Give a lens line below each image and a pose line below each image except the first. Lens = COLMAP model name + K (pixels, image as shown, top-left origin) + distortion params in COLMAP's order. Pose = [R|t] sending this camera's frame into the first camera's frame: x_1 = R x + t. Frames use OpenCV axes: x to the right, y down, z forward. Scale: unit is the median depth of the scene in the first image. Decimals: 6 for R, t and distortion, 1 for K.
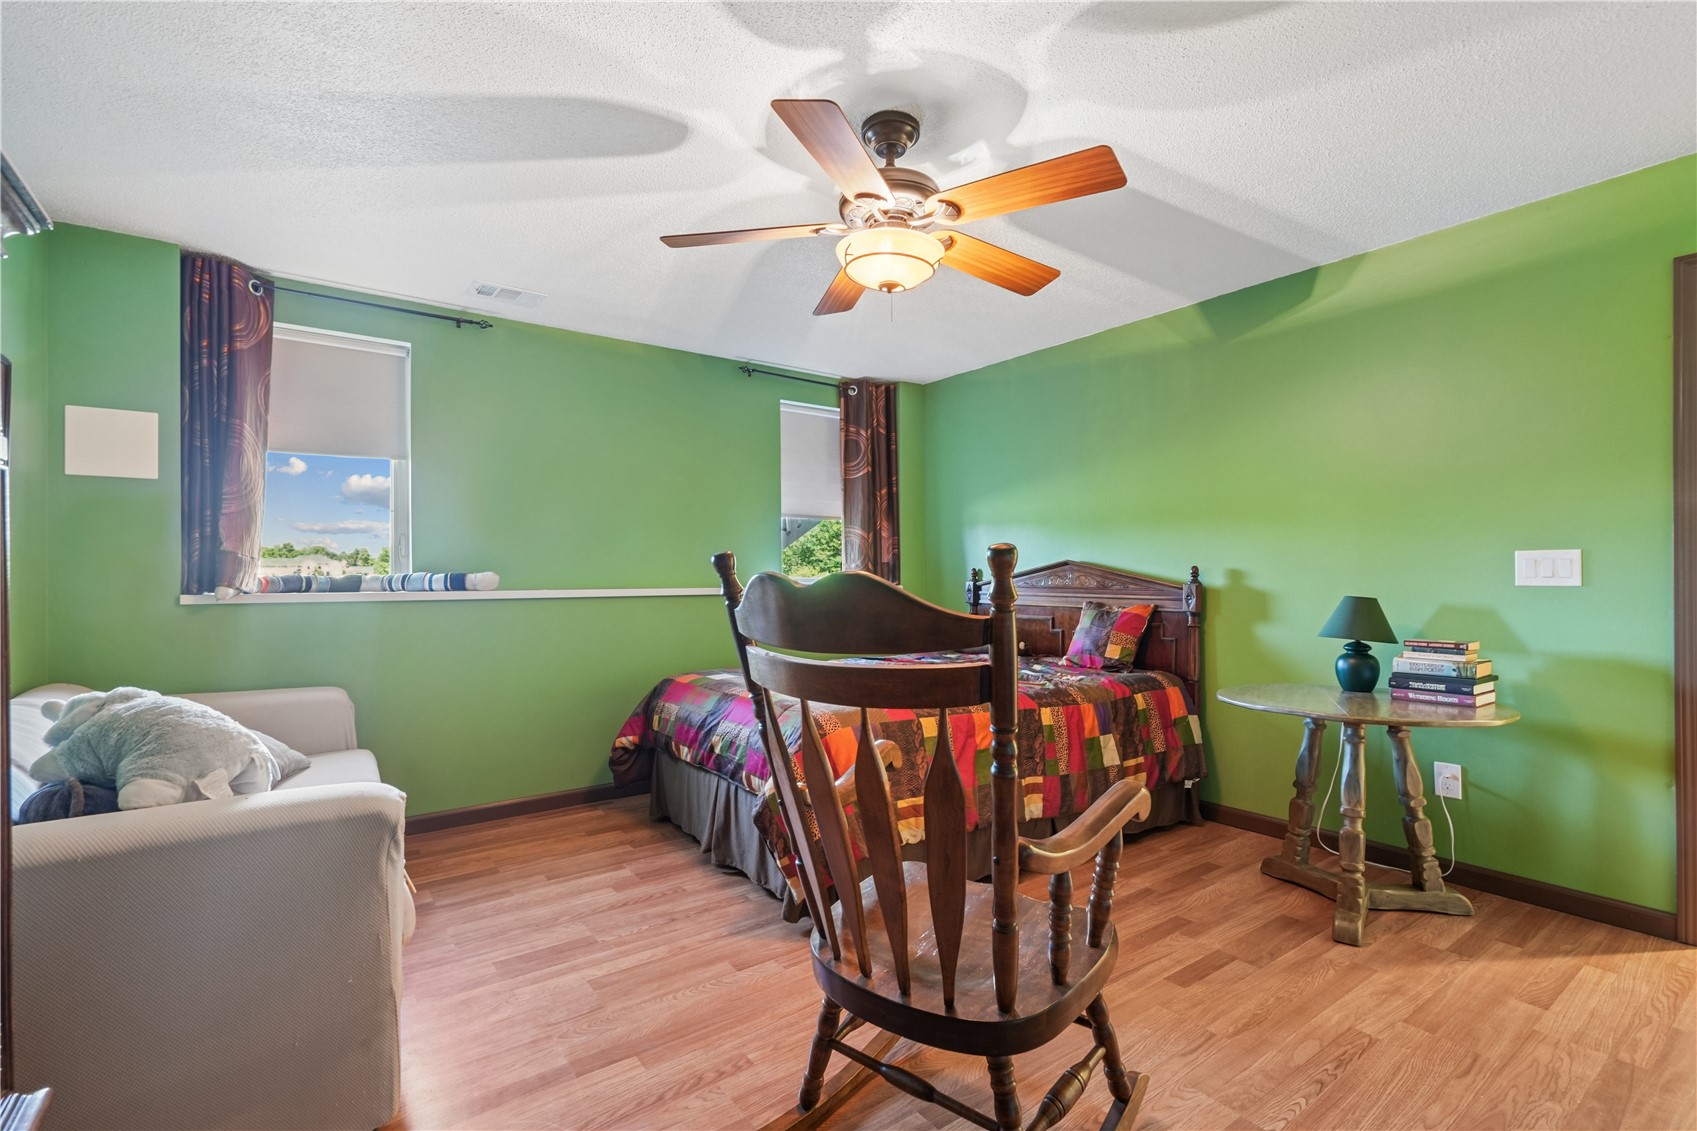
lens RADIAL K [[774.6, 0, 845.2], [0, 774.6, 571.4], [0, 0, 1]] dist [-0.009490, 0.000039]
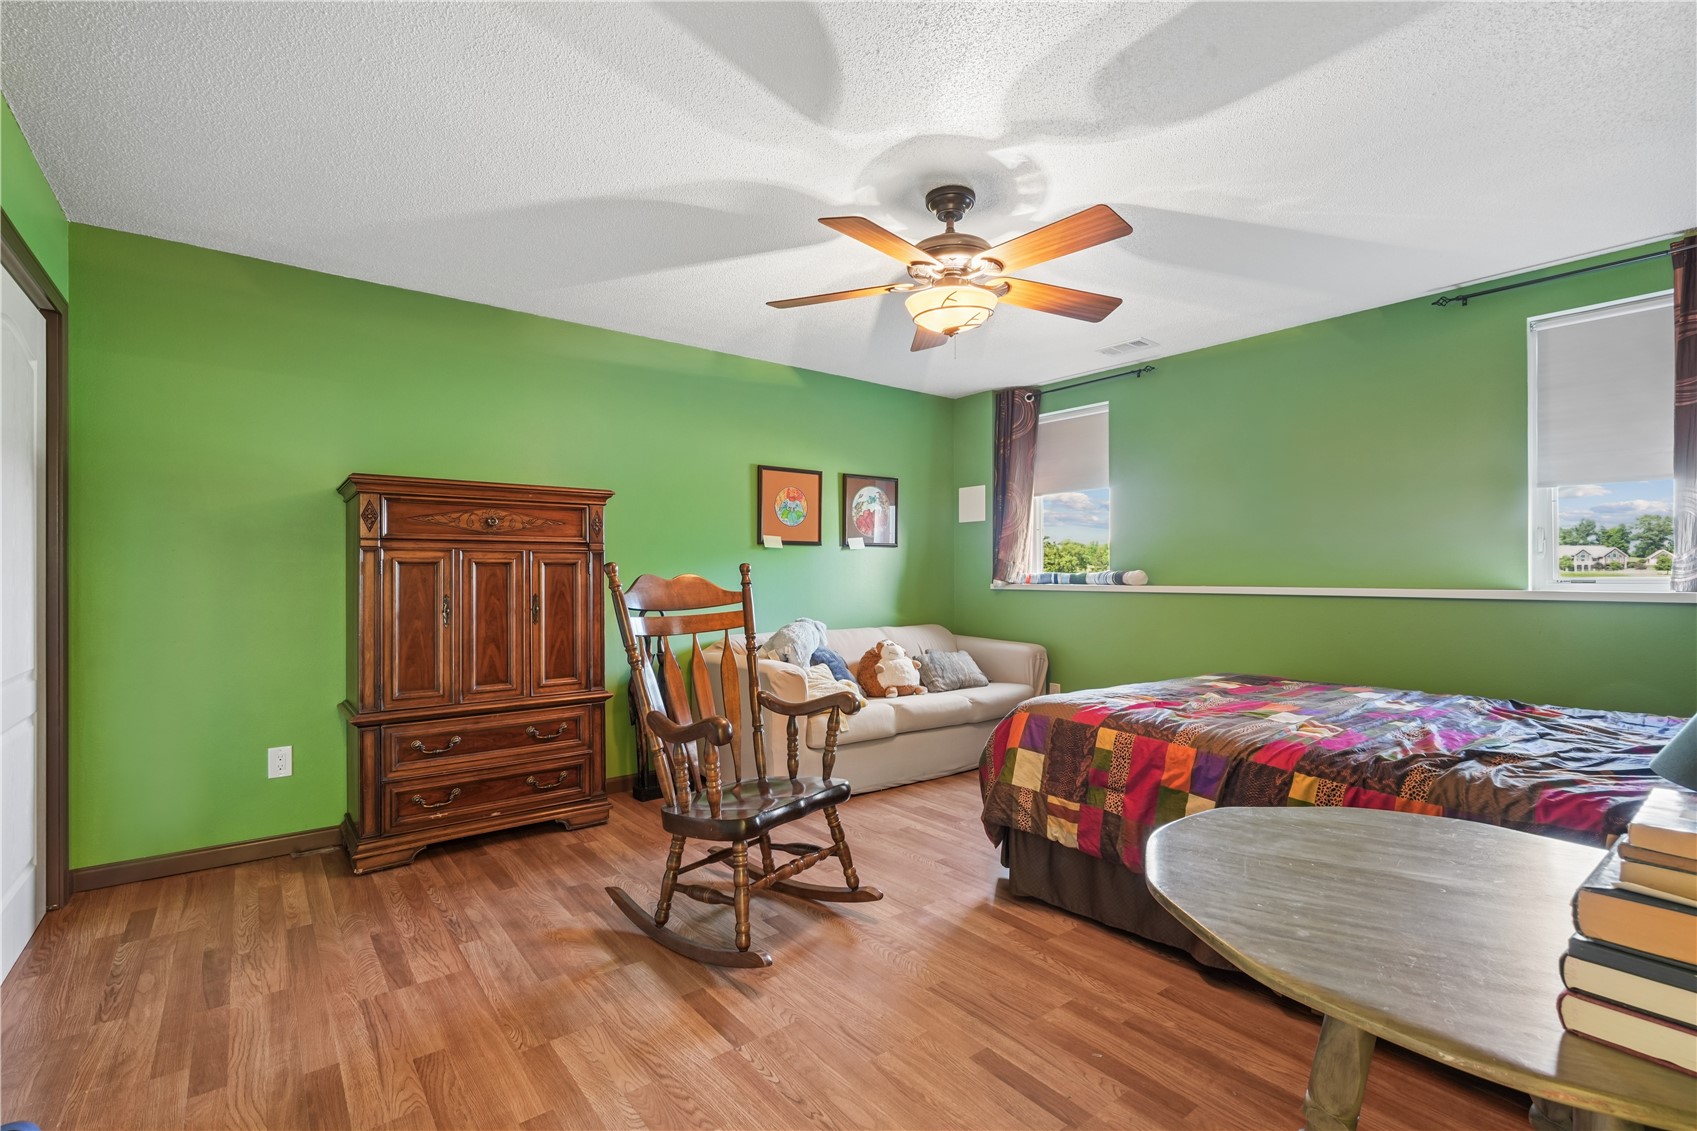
lens RADIAL K [[774.6, 0, 848.5], [0, 774.6, 571.0], [0, 0, 1]] dist [-0.009490, 0.000039]
pose [[0.029846, -0.000441, -0.999554, 0.893926], [0.003835, 0.999993, -0.000327, -0.000619], [0.999547, -0.003824, 0.029848, 0.582266]]
